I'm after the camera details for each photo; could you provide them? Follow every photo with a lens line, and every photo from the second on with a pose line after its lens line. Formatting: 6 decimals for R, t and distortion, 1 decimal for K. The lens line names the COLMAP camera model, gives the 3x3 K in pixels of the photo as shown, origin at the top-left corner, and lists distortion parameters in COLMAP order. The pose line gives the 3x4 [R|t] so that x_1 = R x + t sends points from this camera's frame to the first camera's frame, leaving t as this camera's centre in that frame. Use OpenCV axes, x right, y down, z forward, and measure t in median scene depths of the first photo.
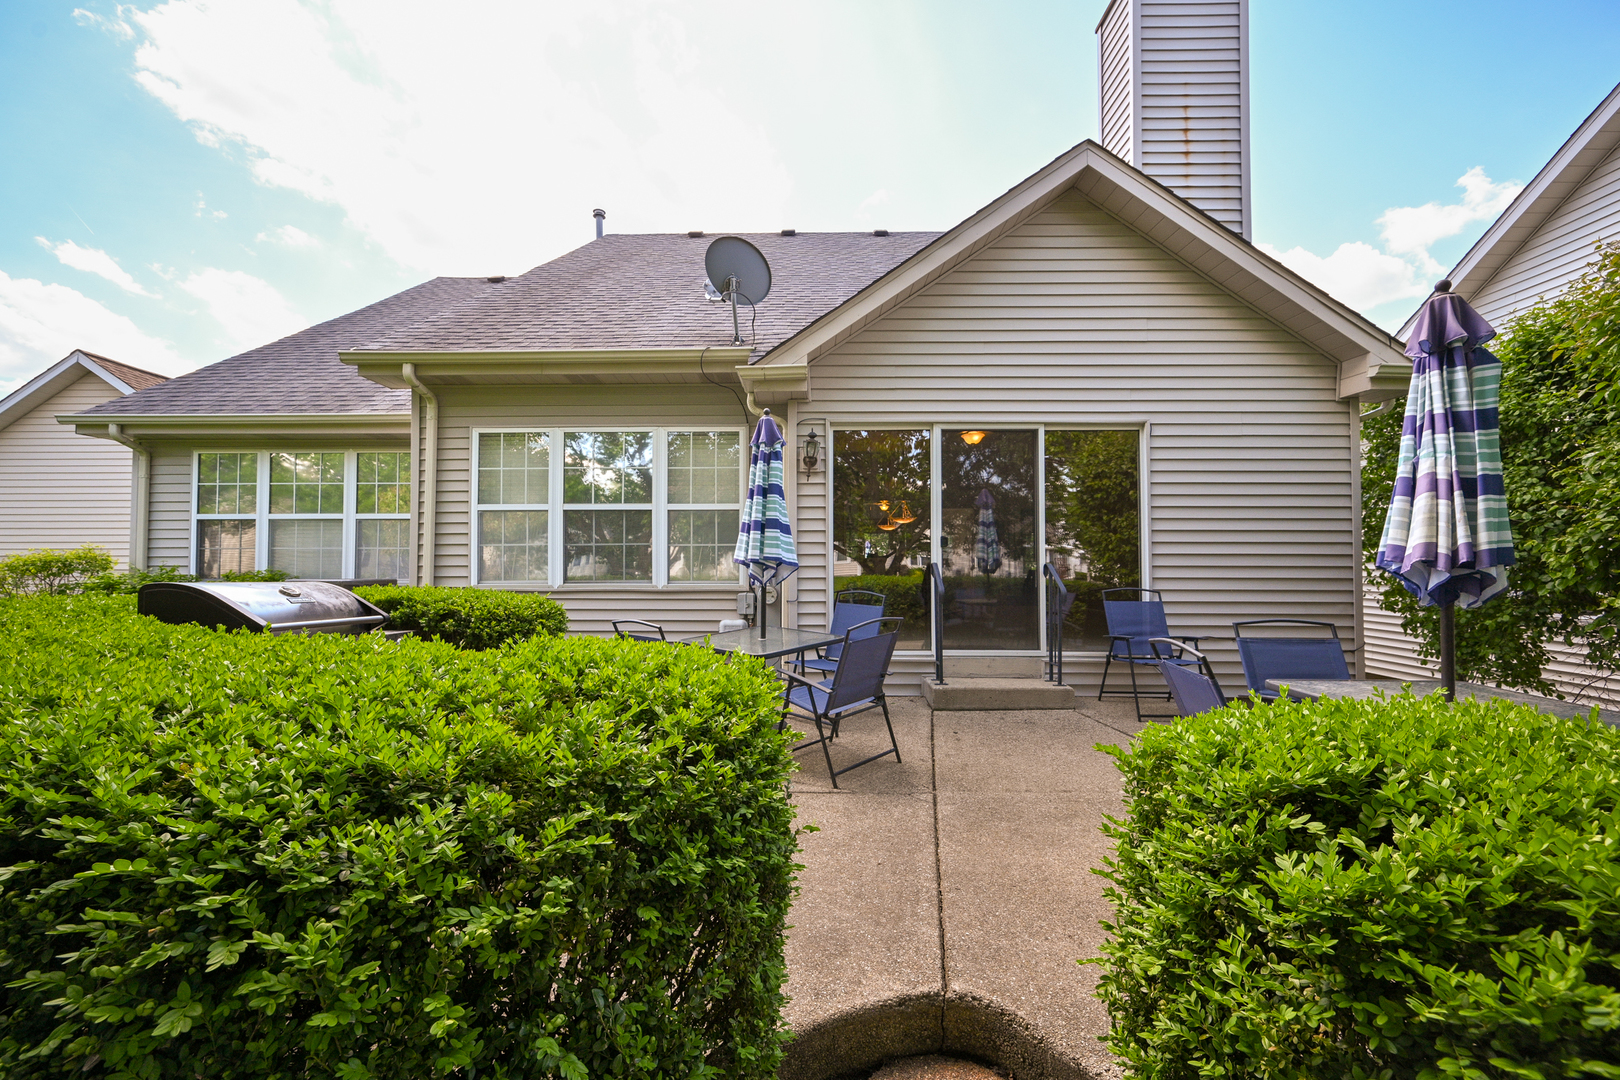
lens RADIAL K [[661.2, 0, 810.0], [0, 661.2, 540.0], [0, 0, 1]] dist [-0.022193, 0.000048]
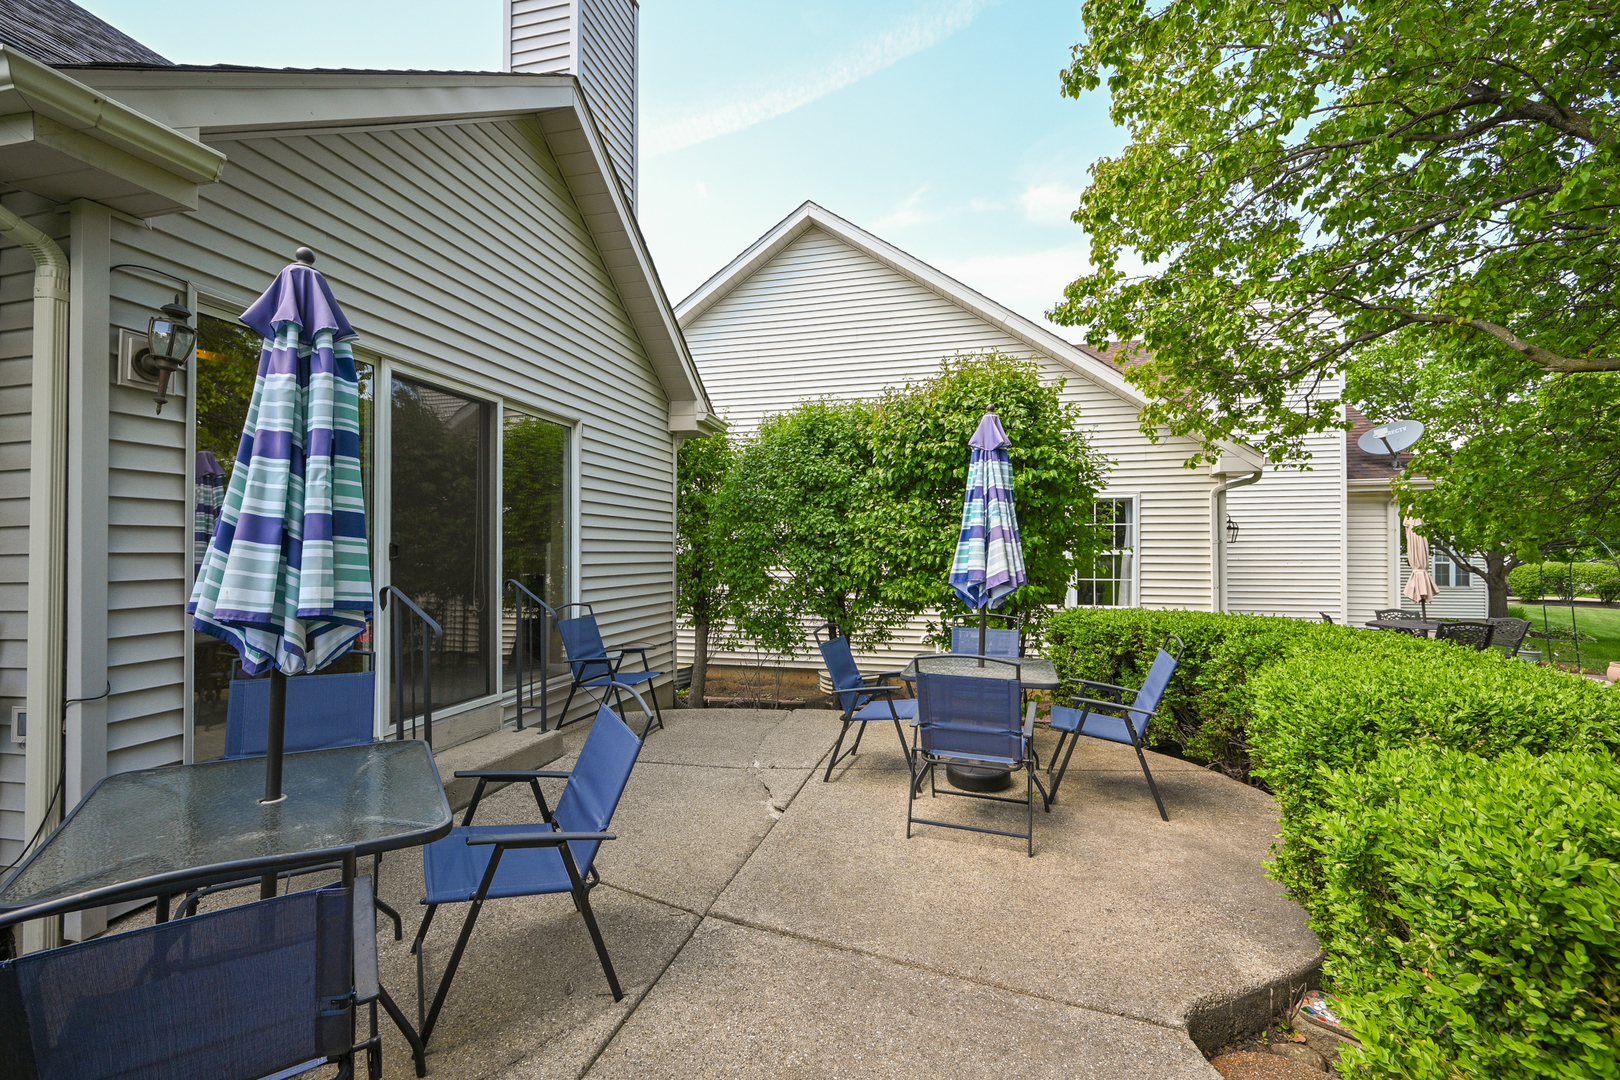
lens RADIAL K [[661.2, 0, 810.0], [0, 661.2, 540.0], [0, 0, 1]] dist [-0.022193, 0.000048]
pose [[0.207066, 0.013343, 0.978236, -0.322550], [-0.036022, 0.999333, -0.006005, -0.018895], [-0.977664, -0.033994, 0.207409, 0.489359]]
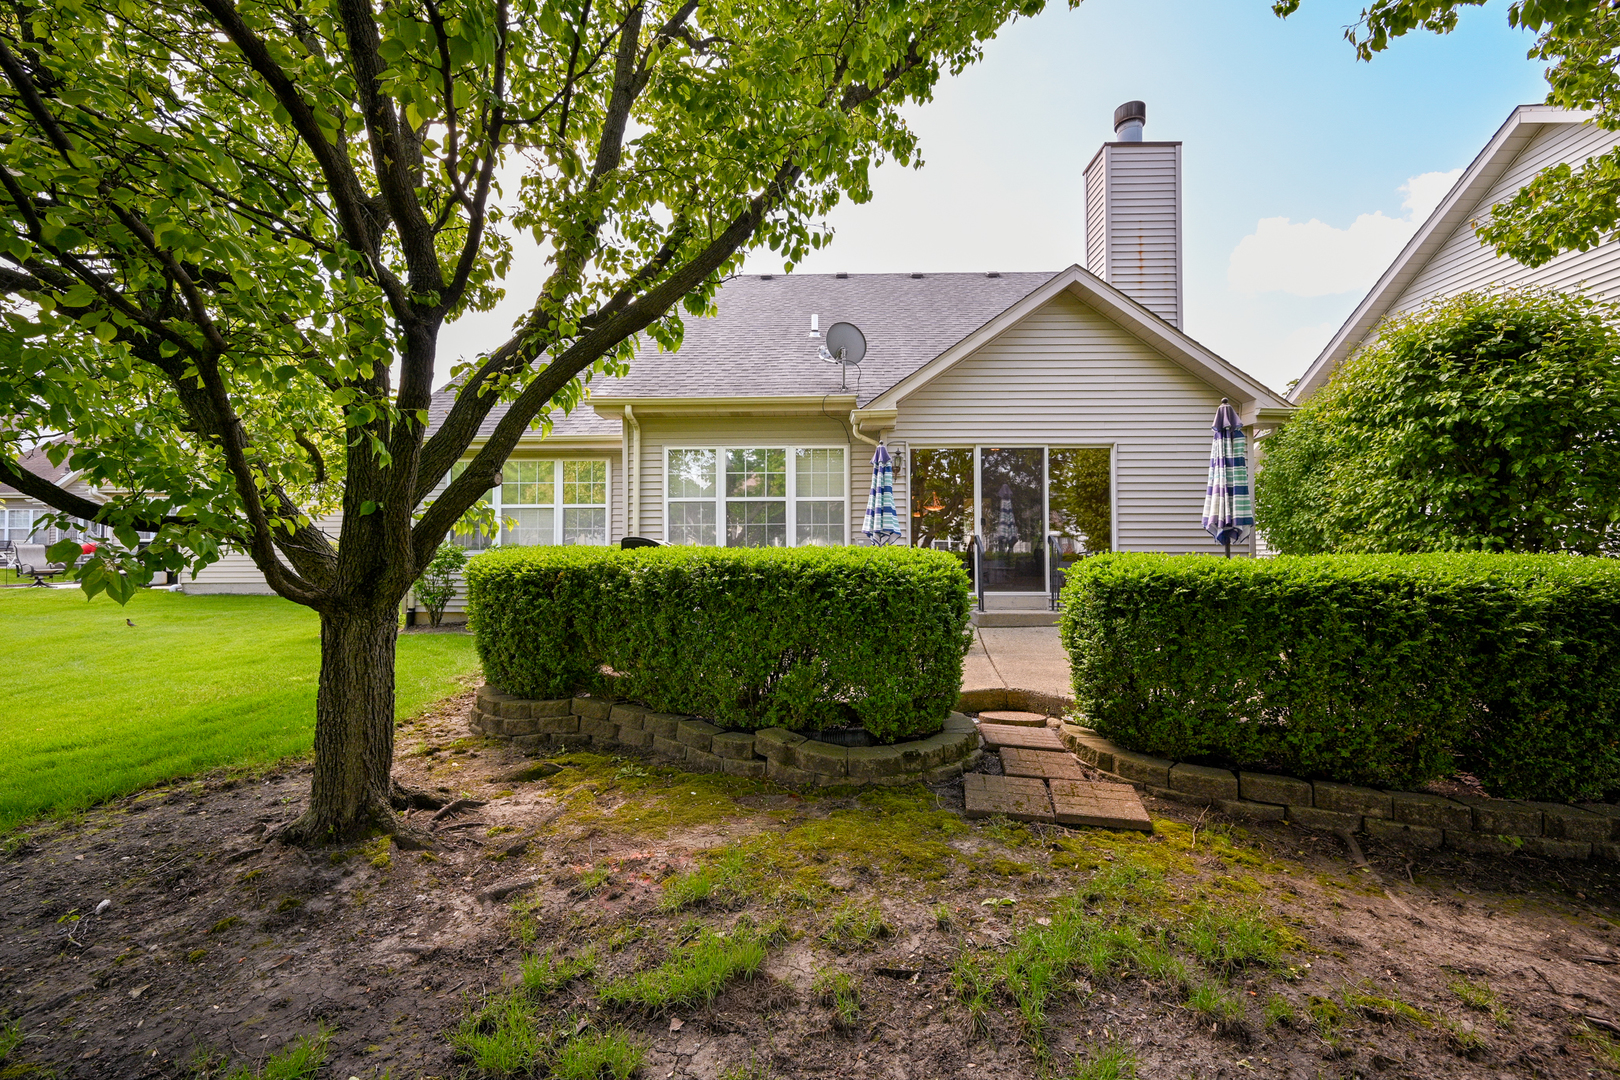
lens RADIAL K [[661.2, 0, 810.0], [0, 661.2, 540.0], [0, 0, 1]] dist [-0.022193, 0.000048]
pose [[0.999942, -0.002052, -0.010544, -0.191398], [0.002217, 0.999874, 0.015693, 0.021848], [0.010511, -0.015716, 0.999821, -0.569656]]
